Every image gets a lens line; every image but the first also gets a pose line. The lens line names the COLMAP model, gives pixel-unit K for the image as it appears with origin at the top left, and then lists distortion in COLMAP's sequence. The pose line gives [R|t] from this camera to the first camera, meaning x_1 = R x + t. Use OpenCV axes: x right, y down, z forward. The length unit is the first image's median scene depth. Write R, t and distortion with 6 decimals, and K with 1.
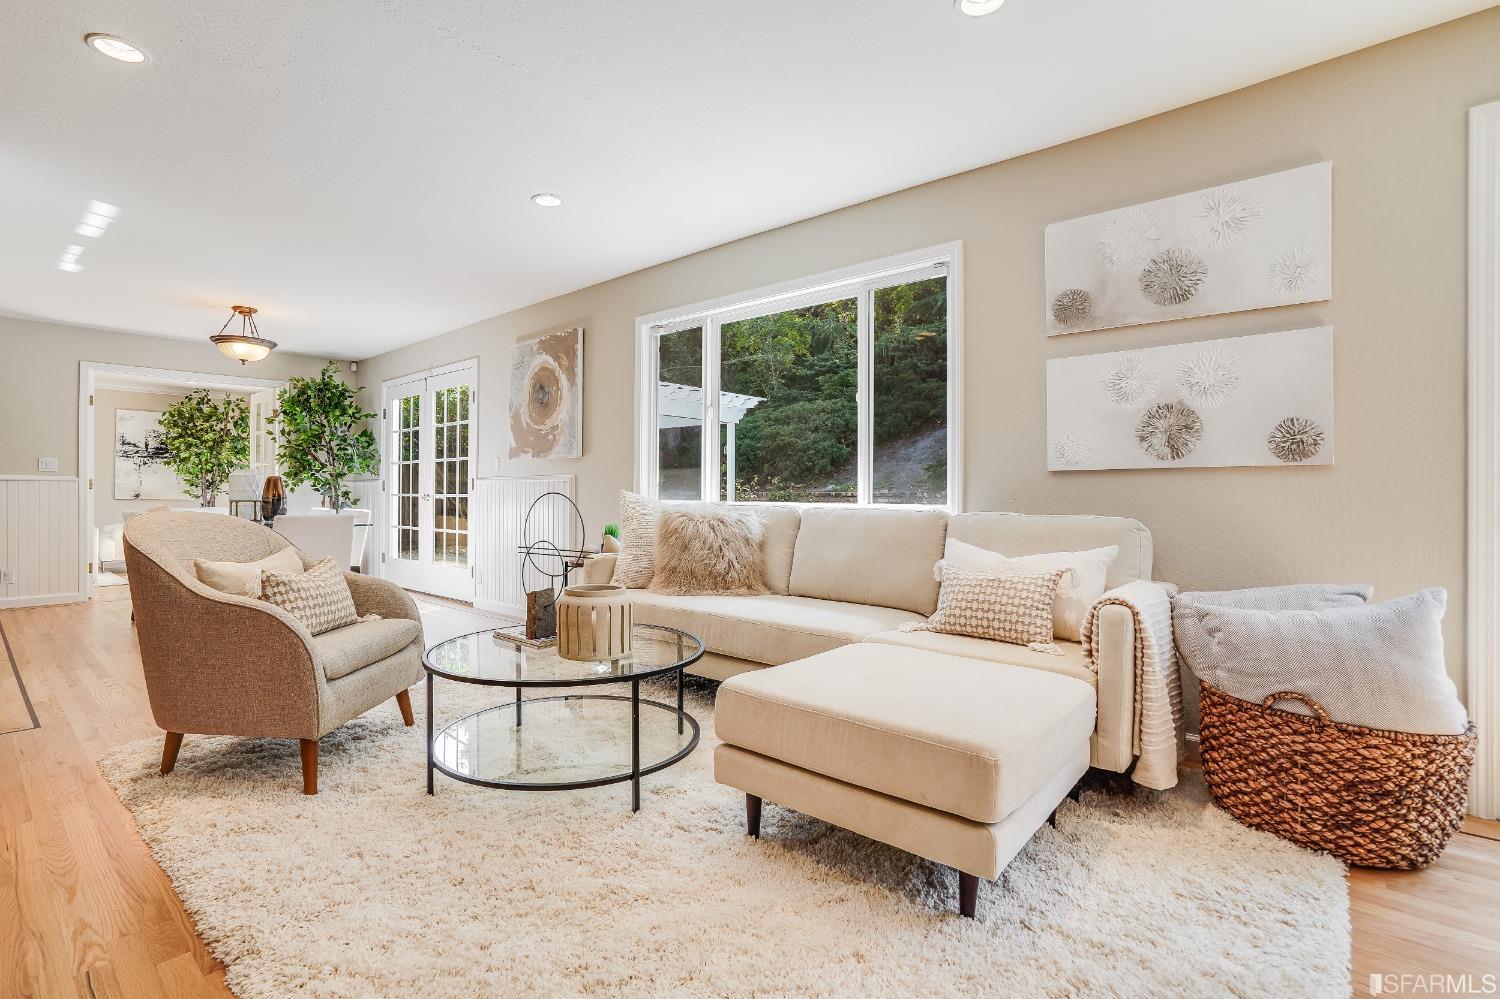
lens RADIAL K [[701.9, 0, 752.5], [0, 701.9, 491.2], [0, 0, 1]] dist [-0.027229, 0.003551]
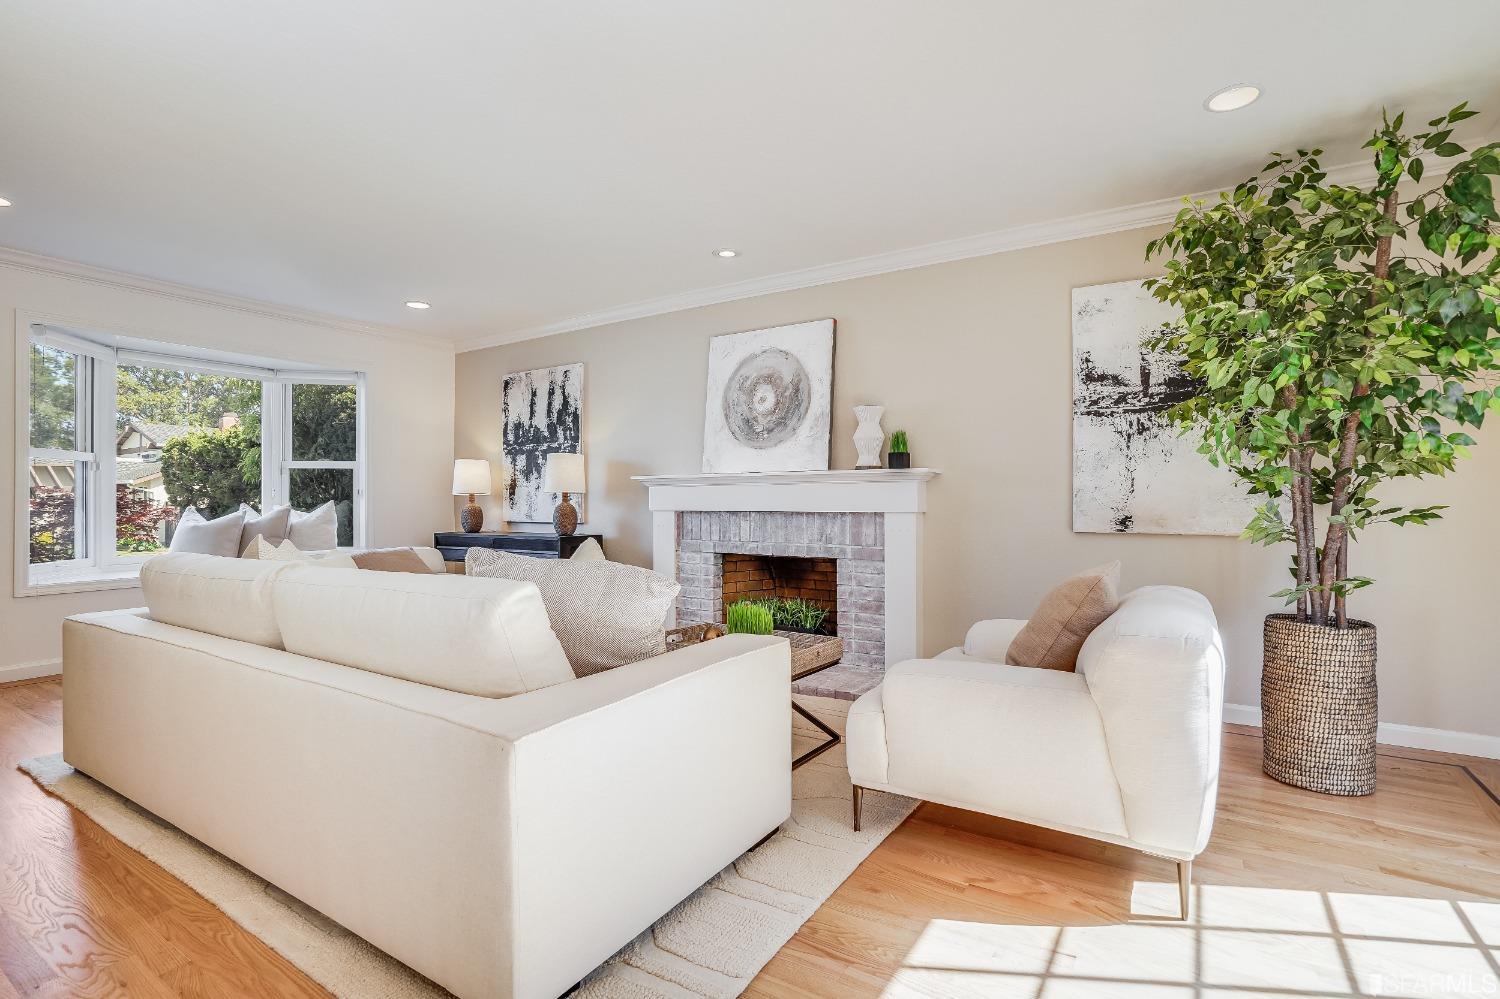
lens RADIAL K [[701.9, 0, 751.5], [0, 701.9, 493.7], [0, 0, 1]] dist [-0.027229, 0.003551]
pose [[0.141394, -0.013160, -0.989866, -0.563456], [0.003604, 0.999912, -0.012779, -0.004113], [0.989947, -0.001760, 0.141429, 0.755389]]
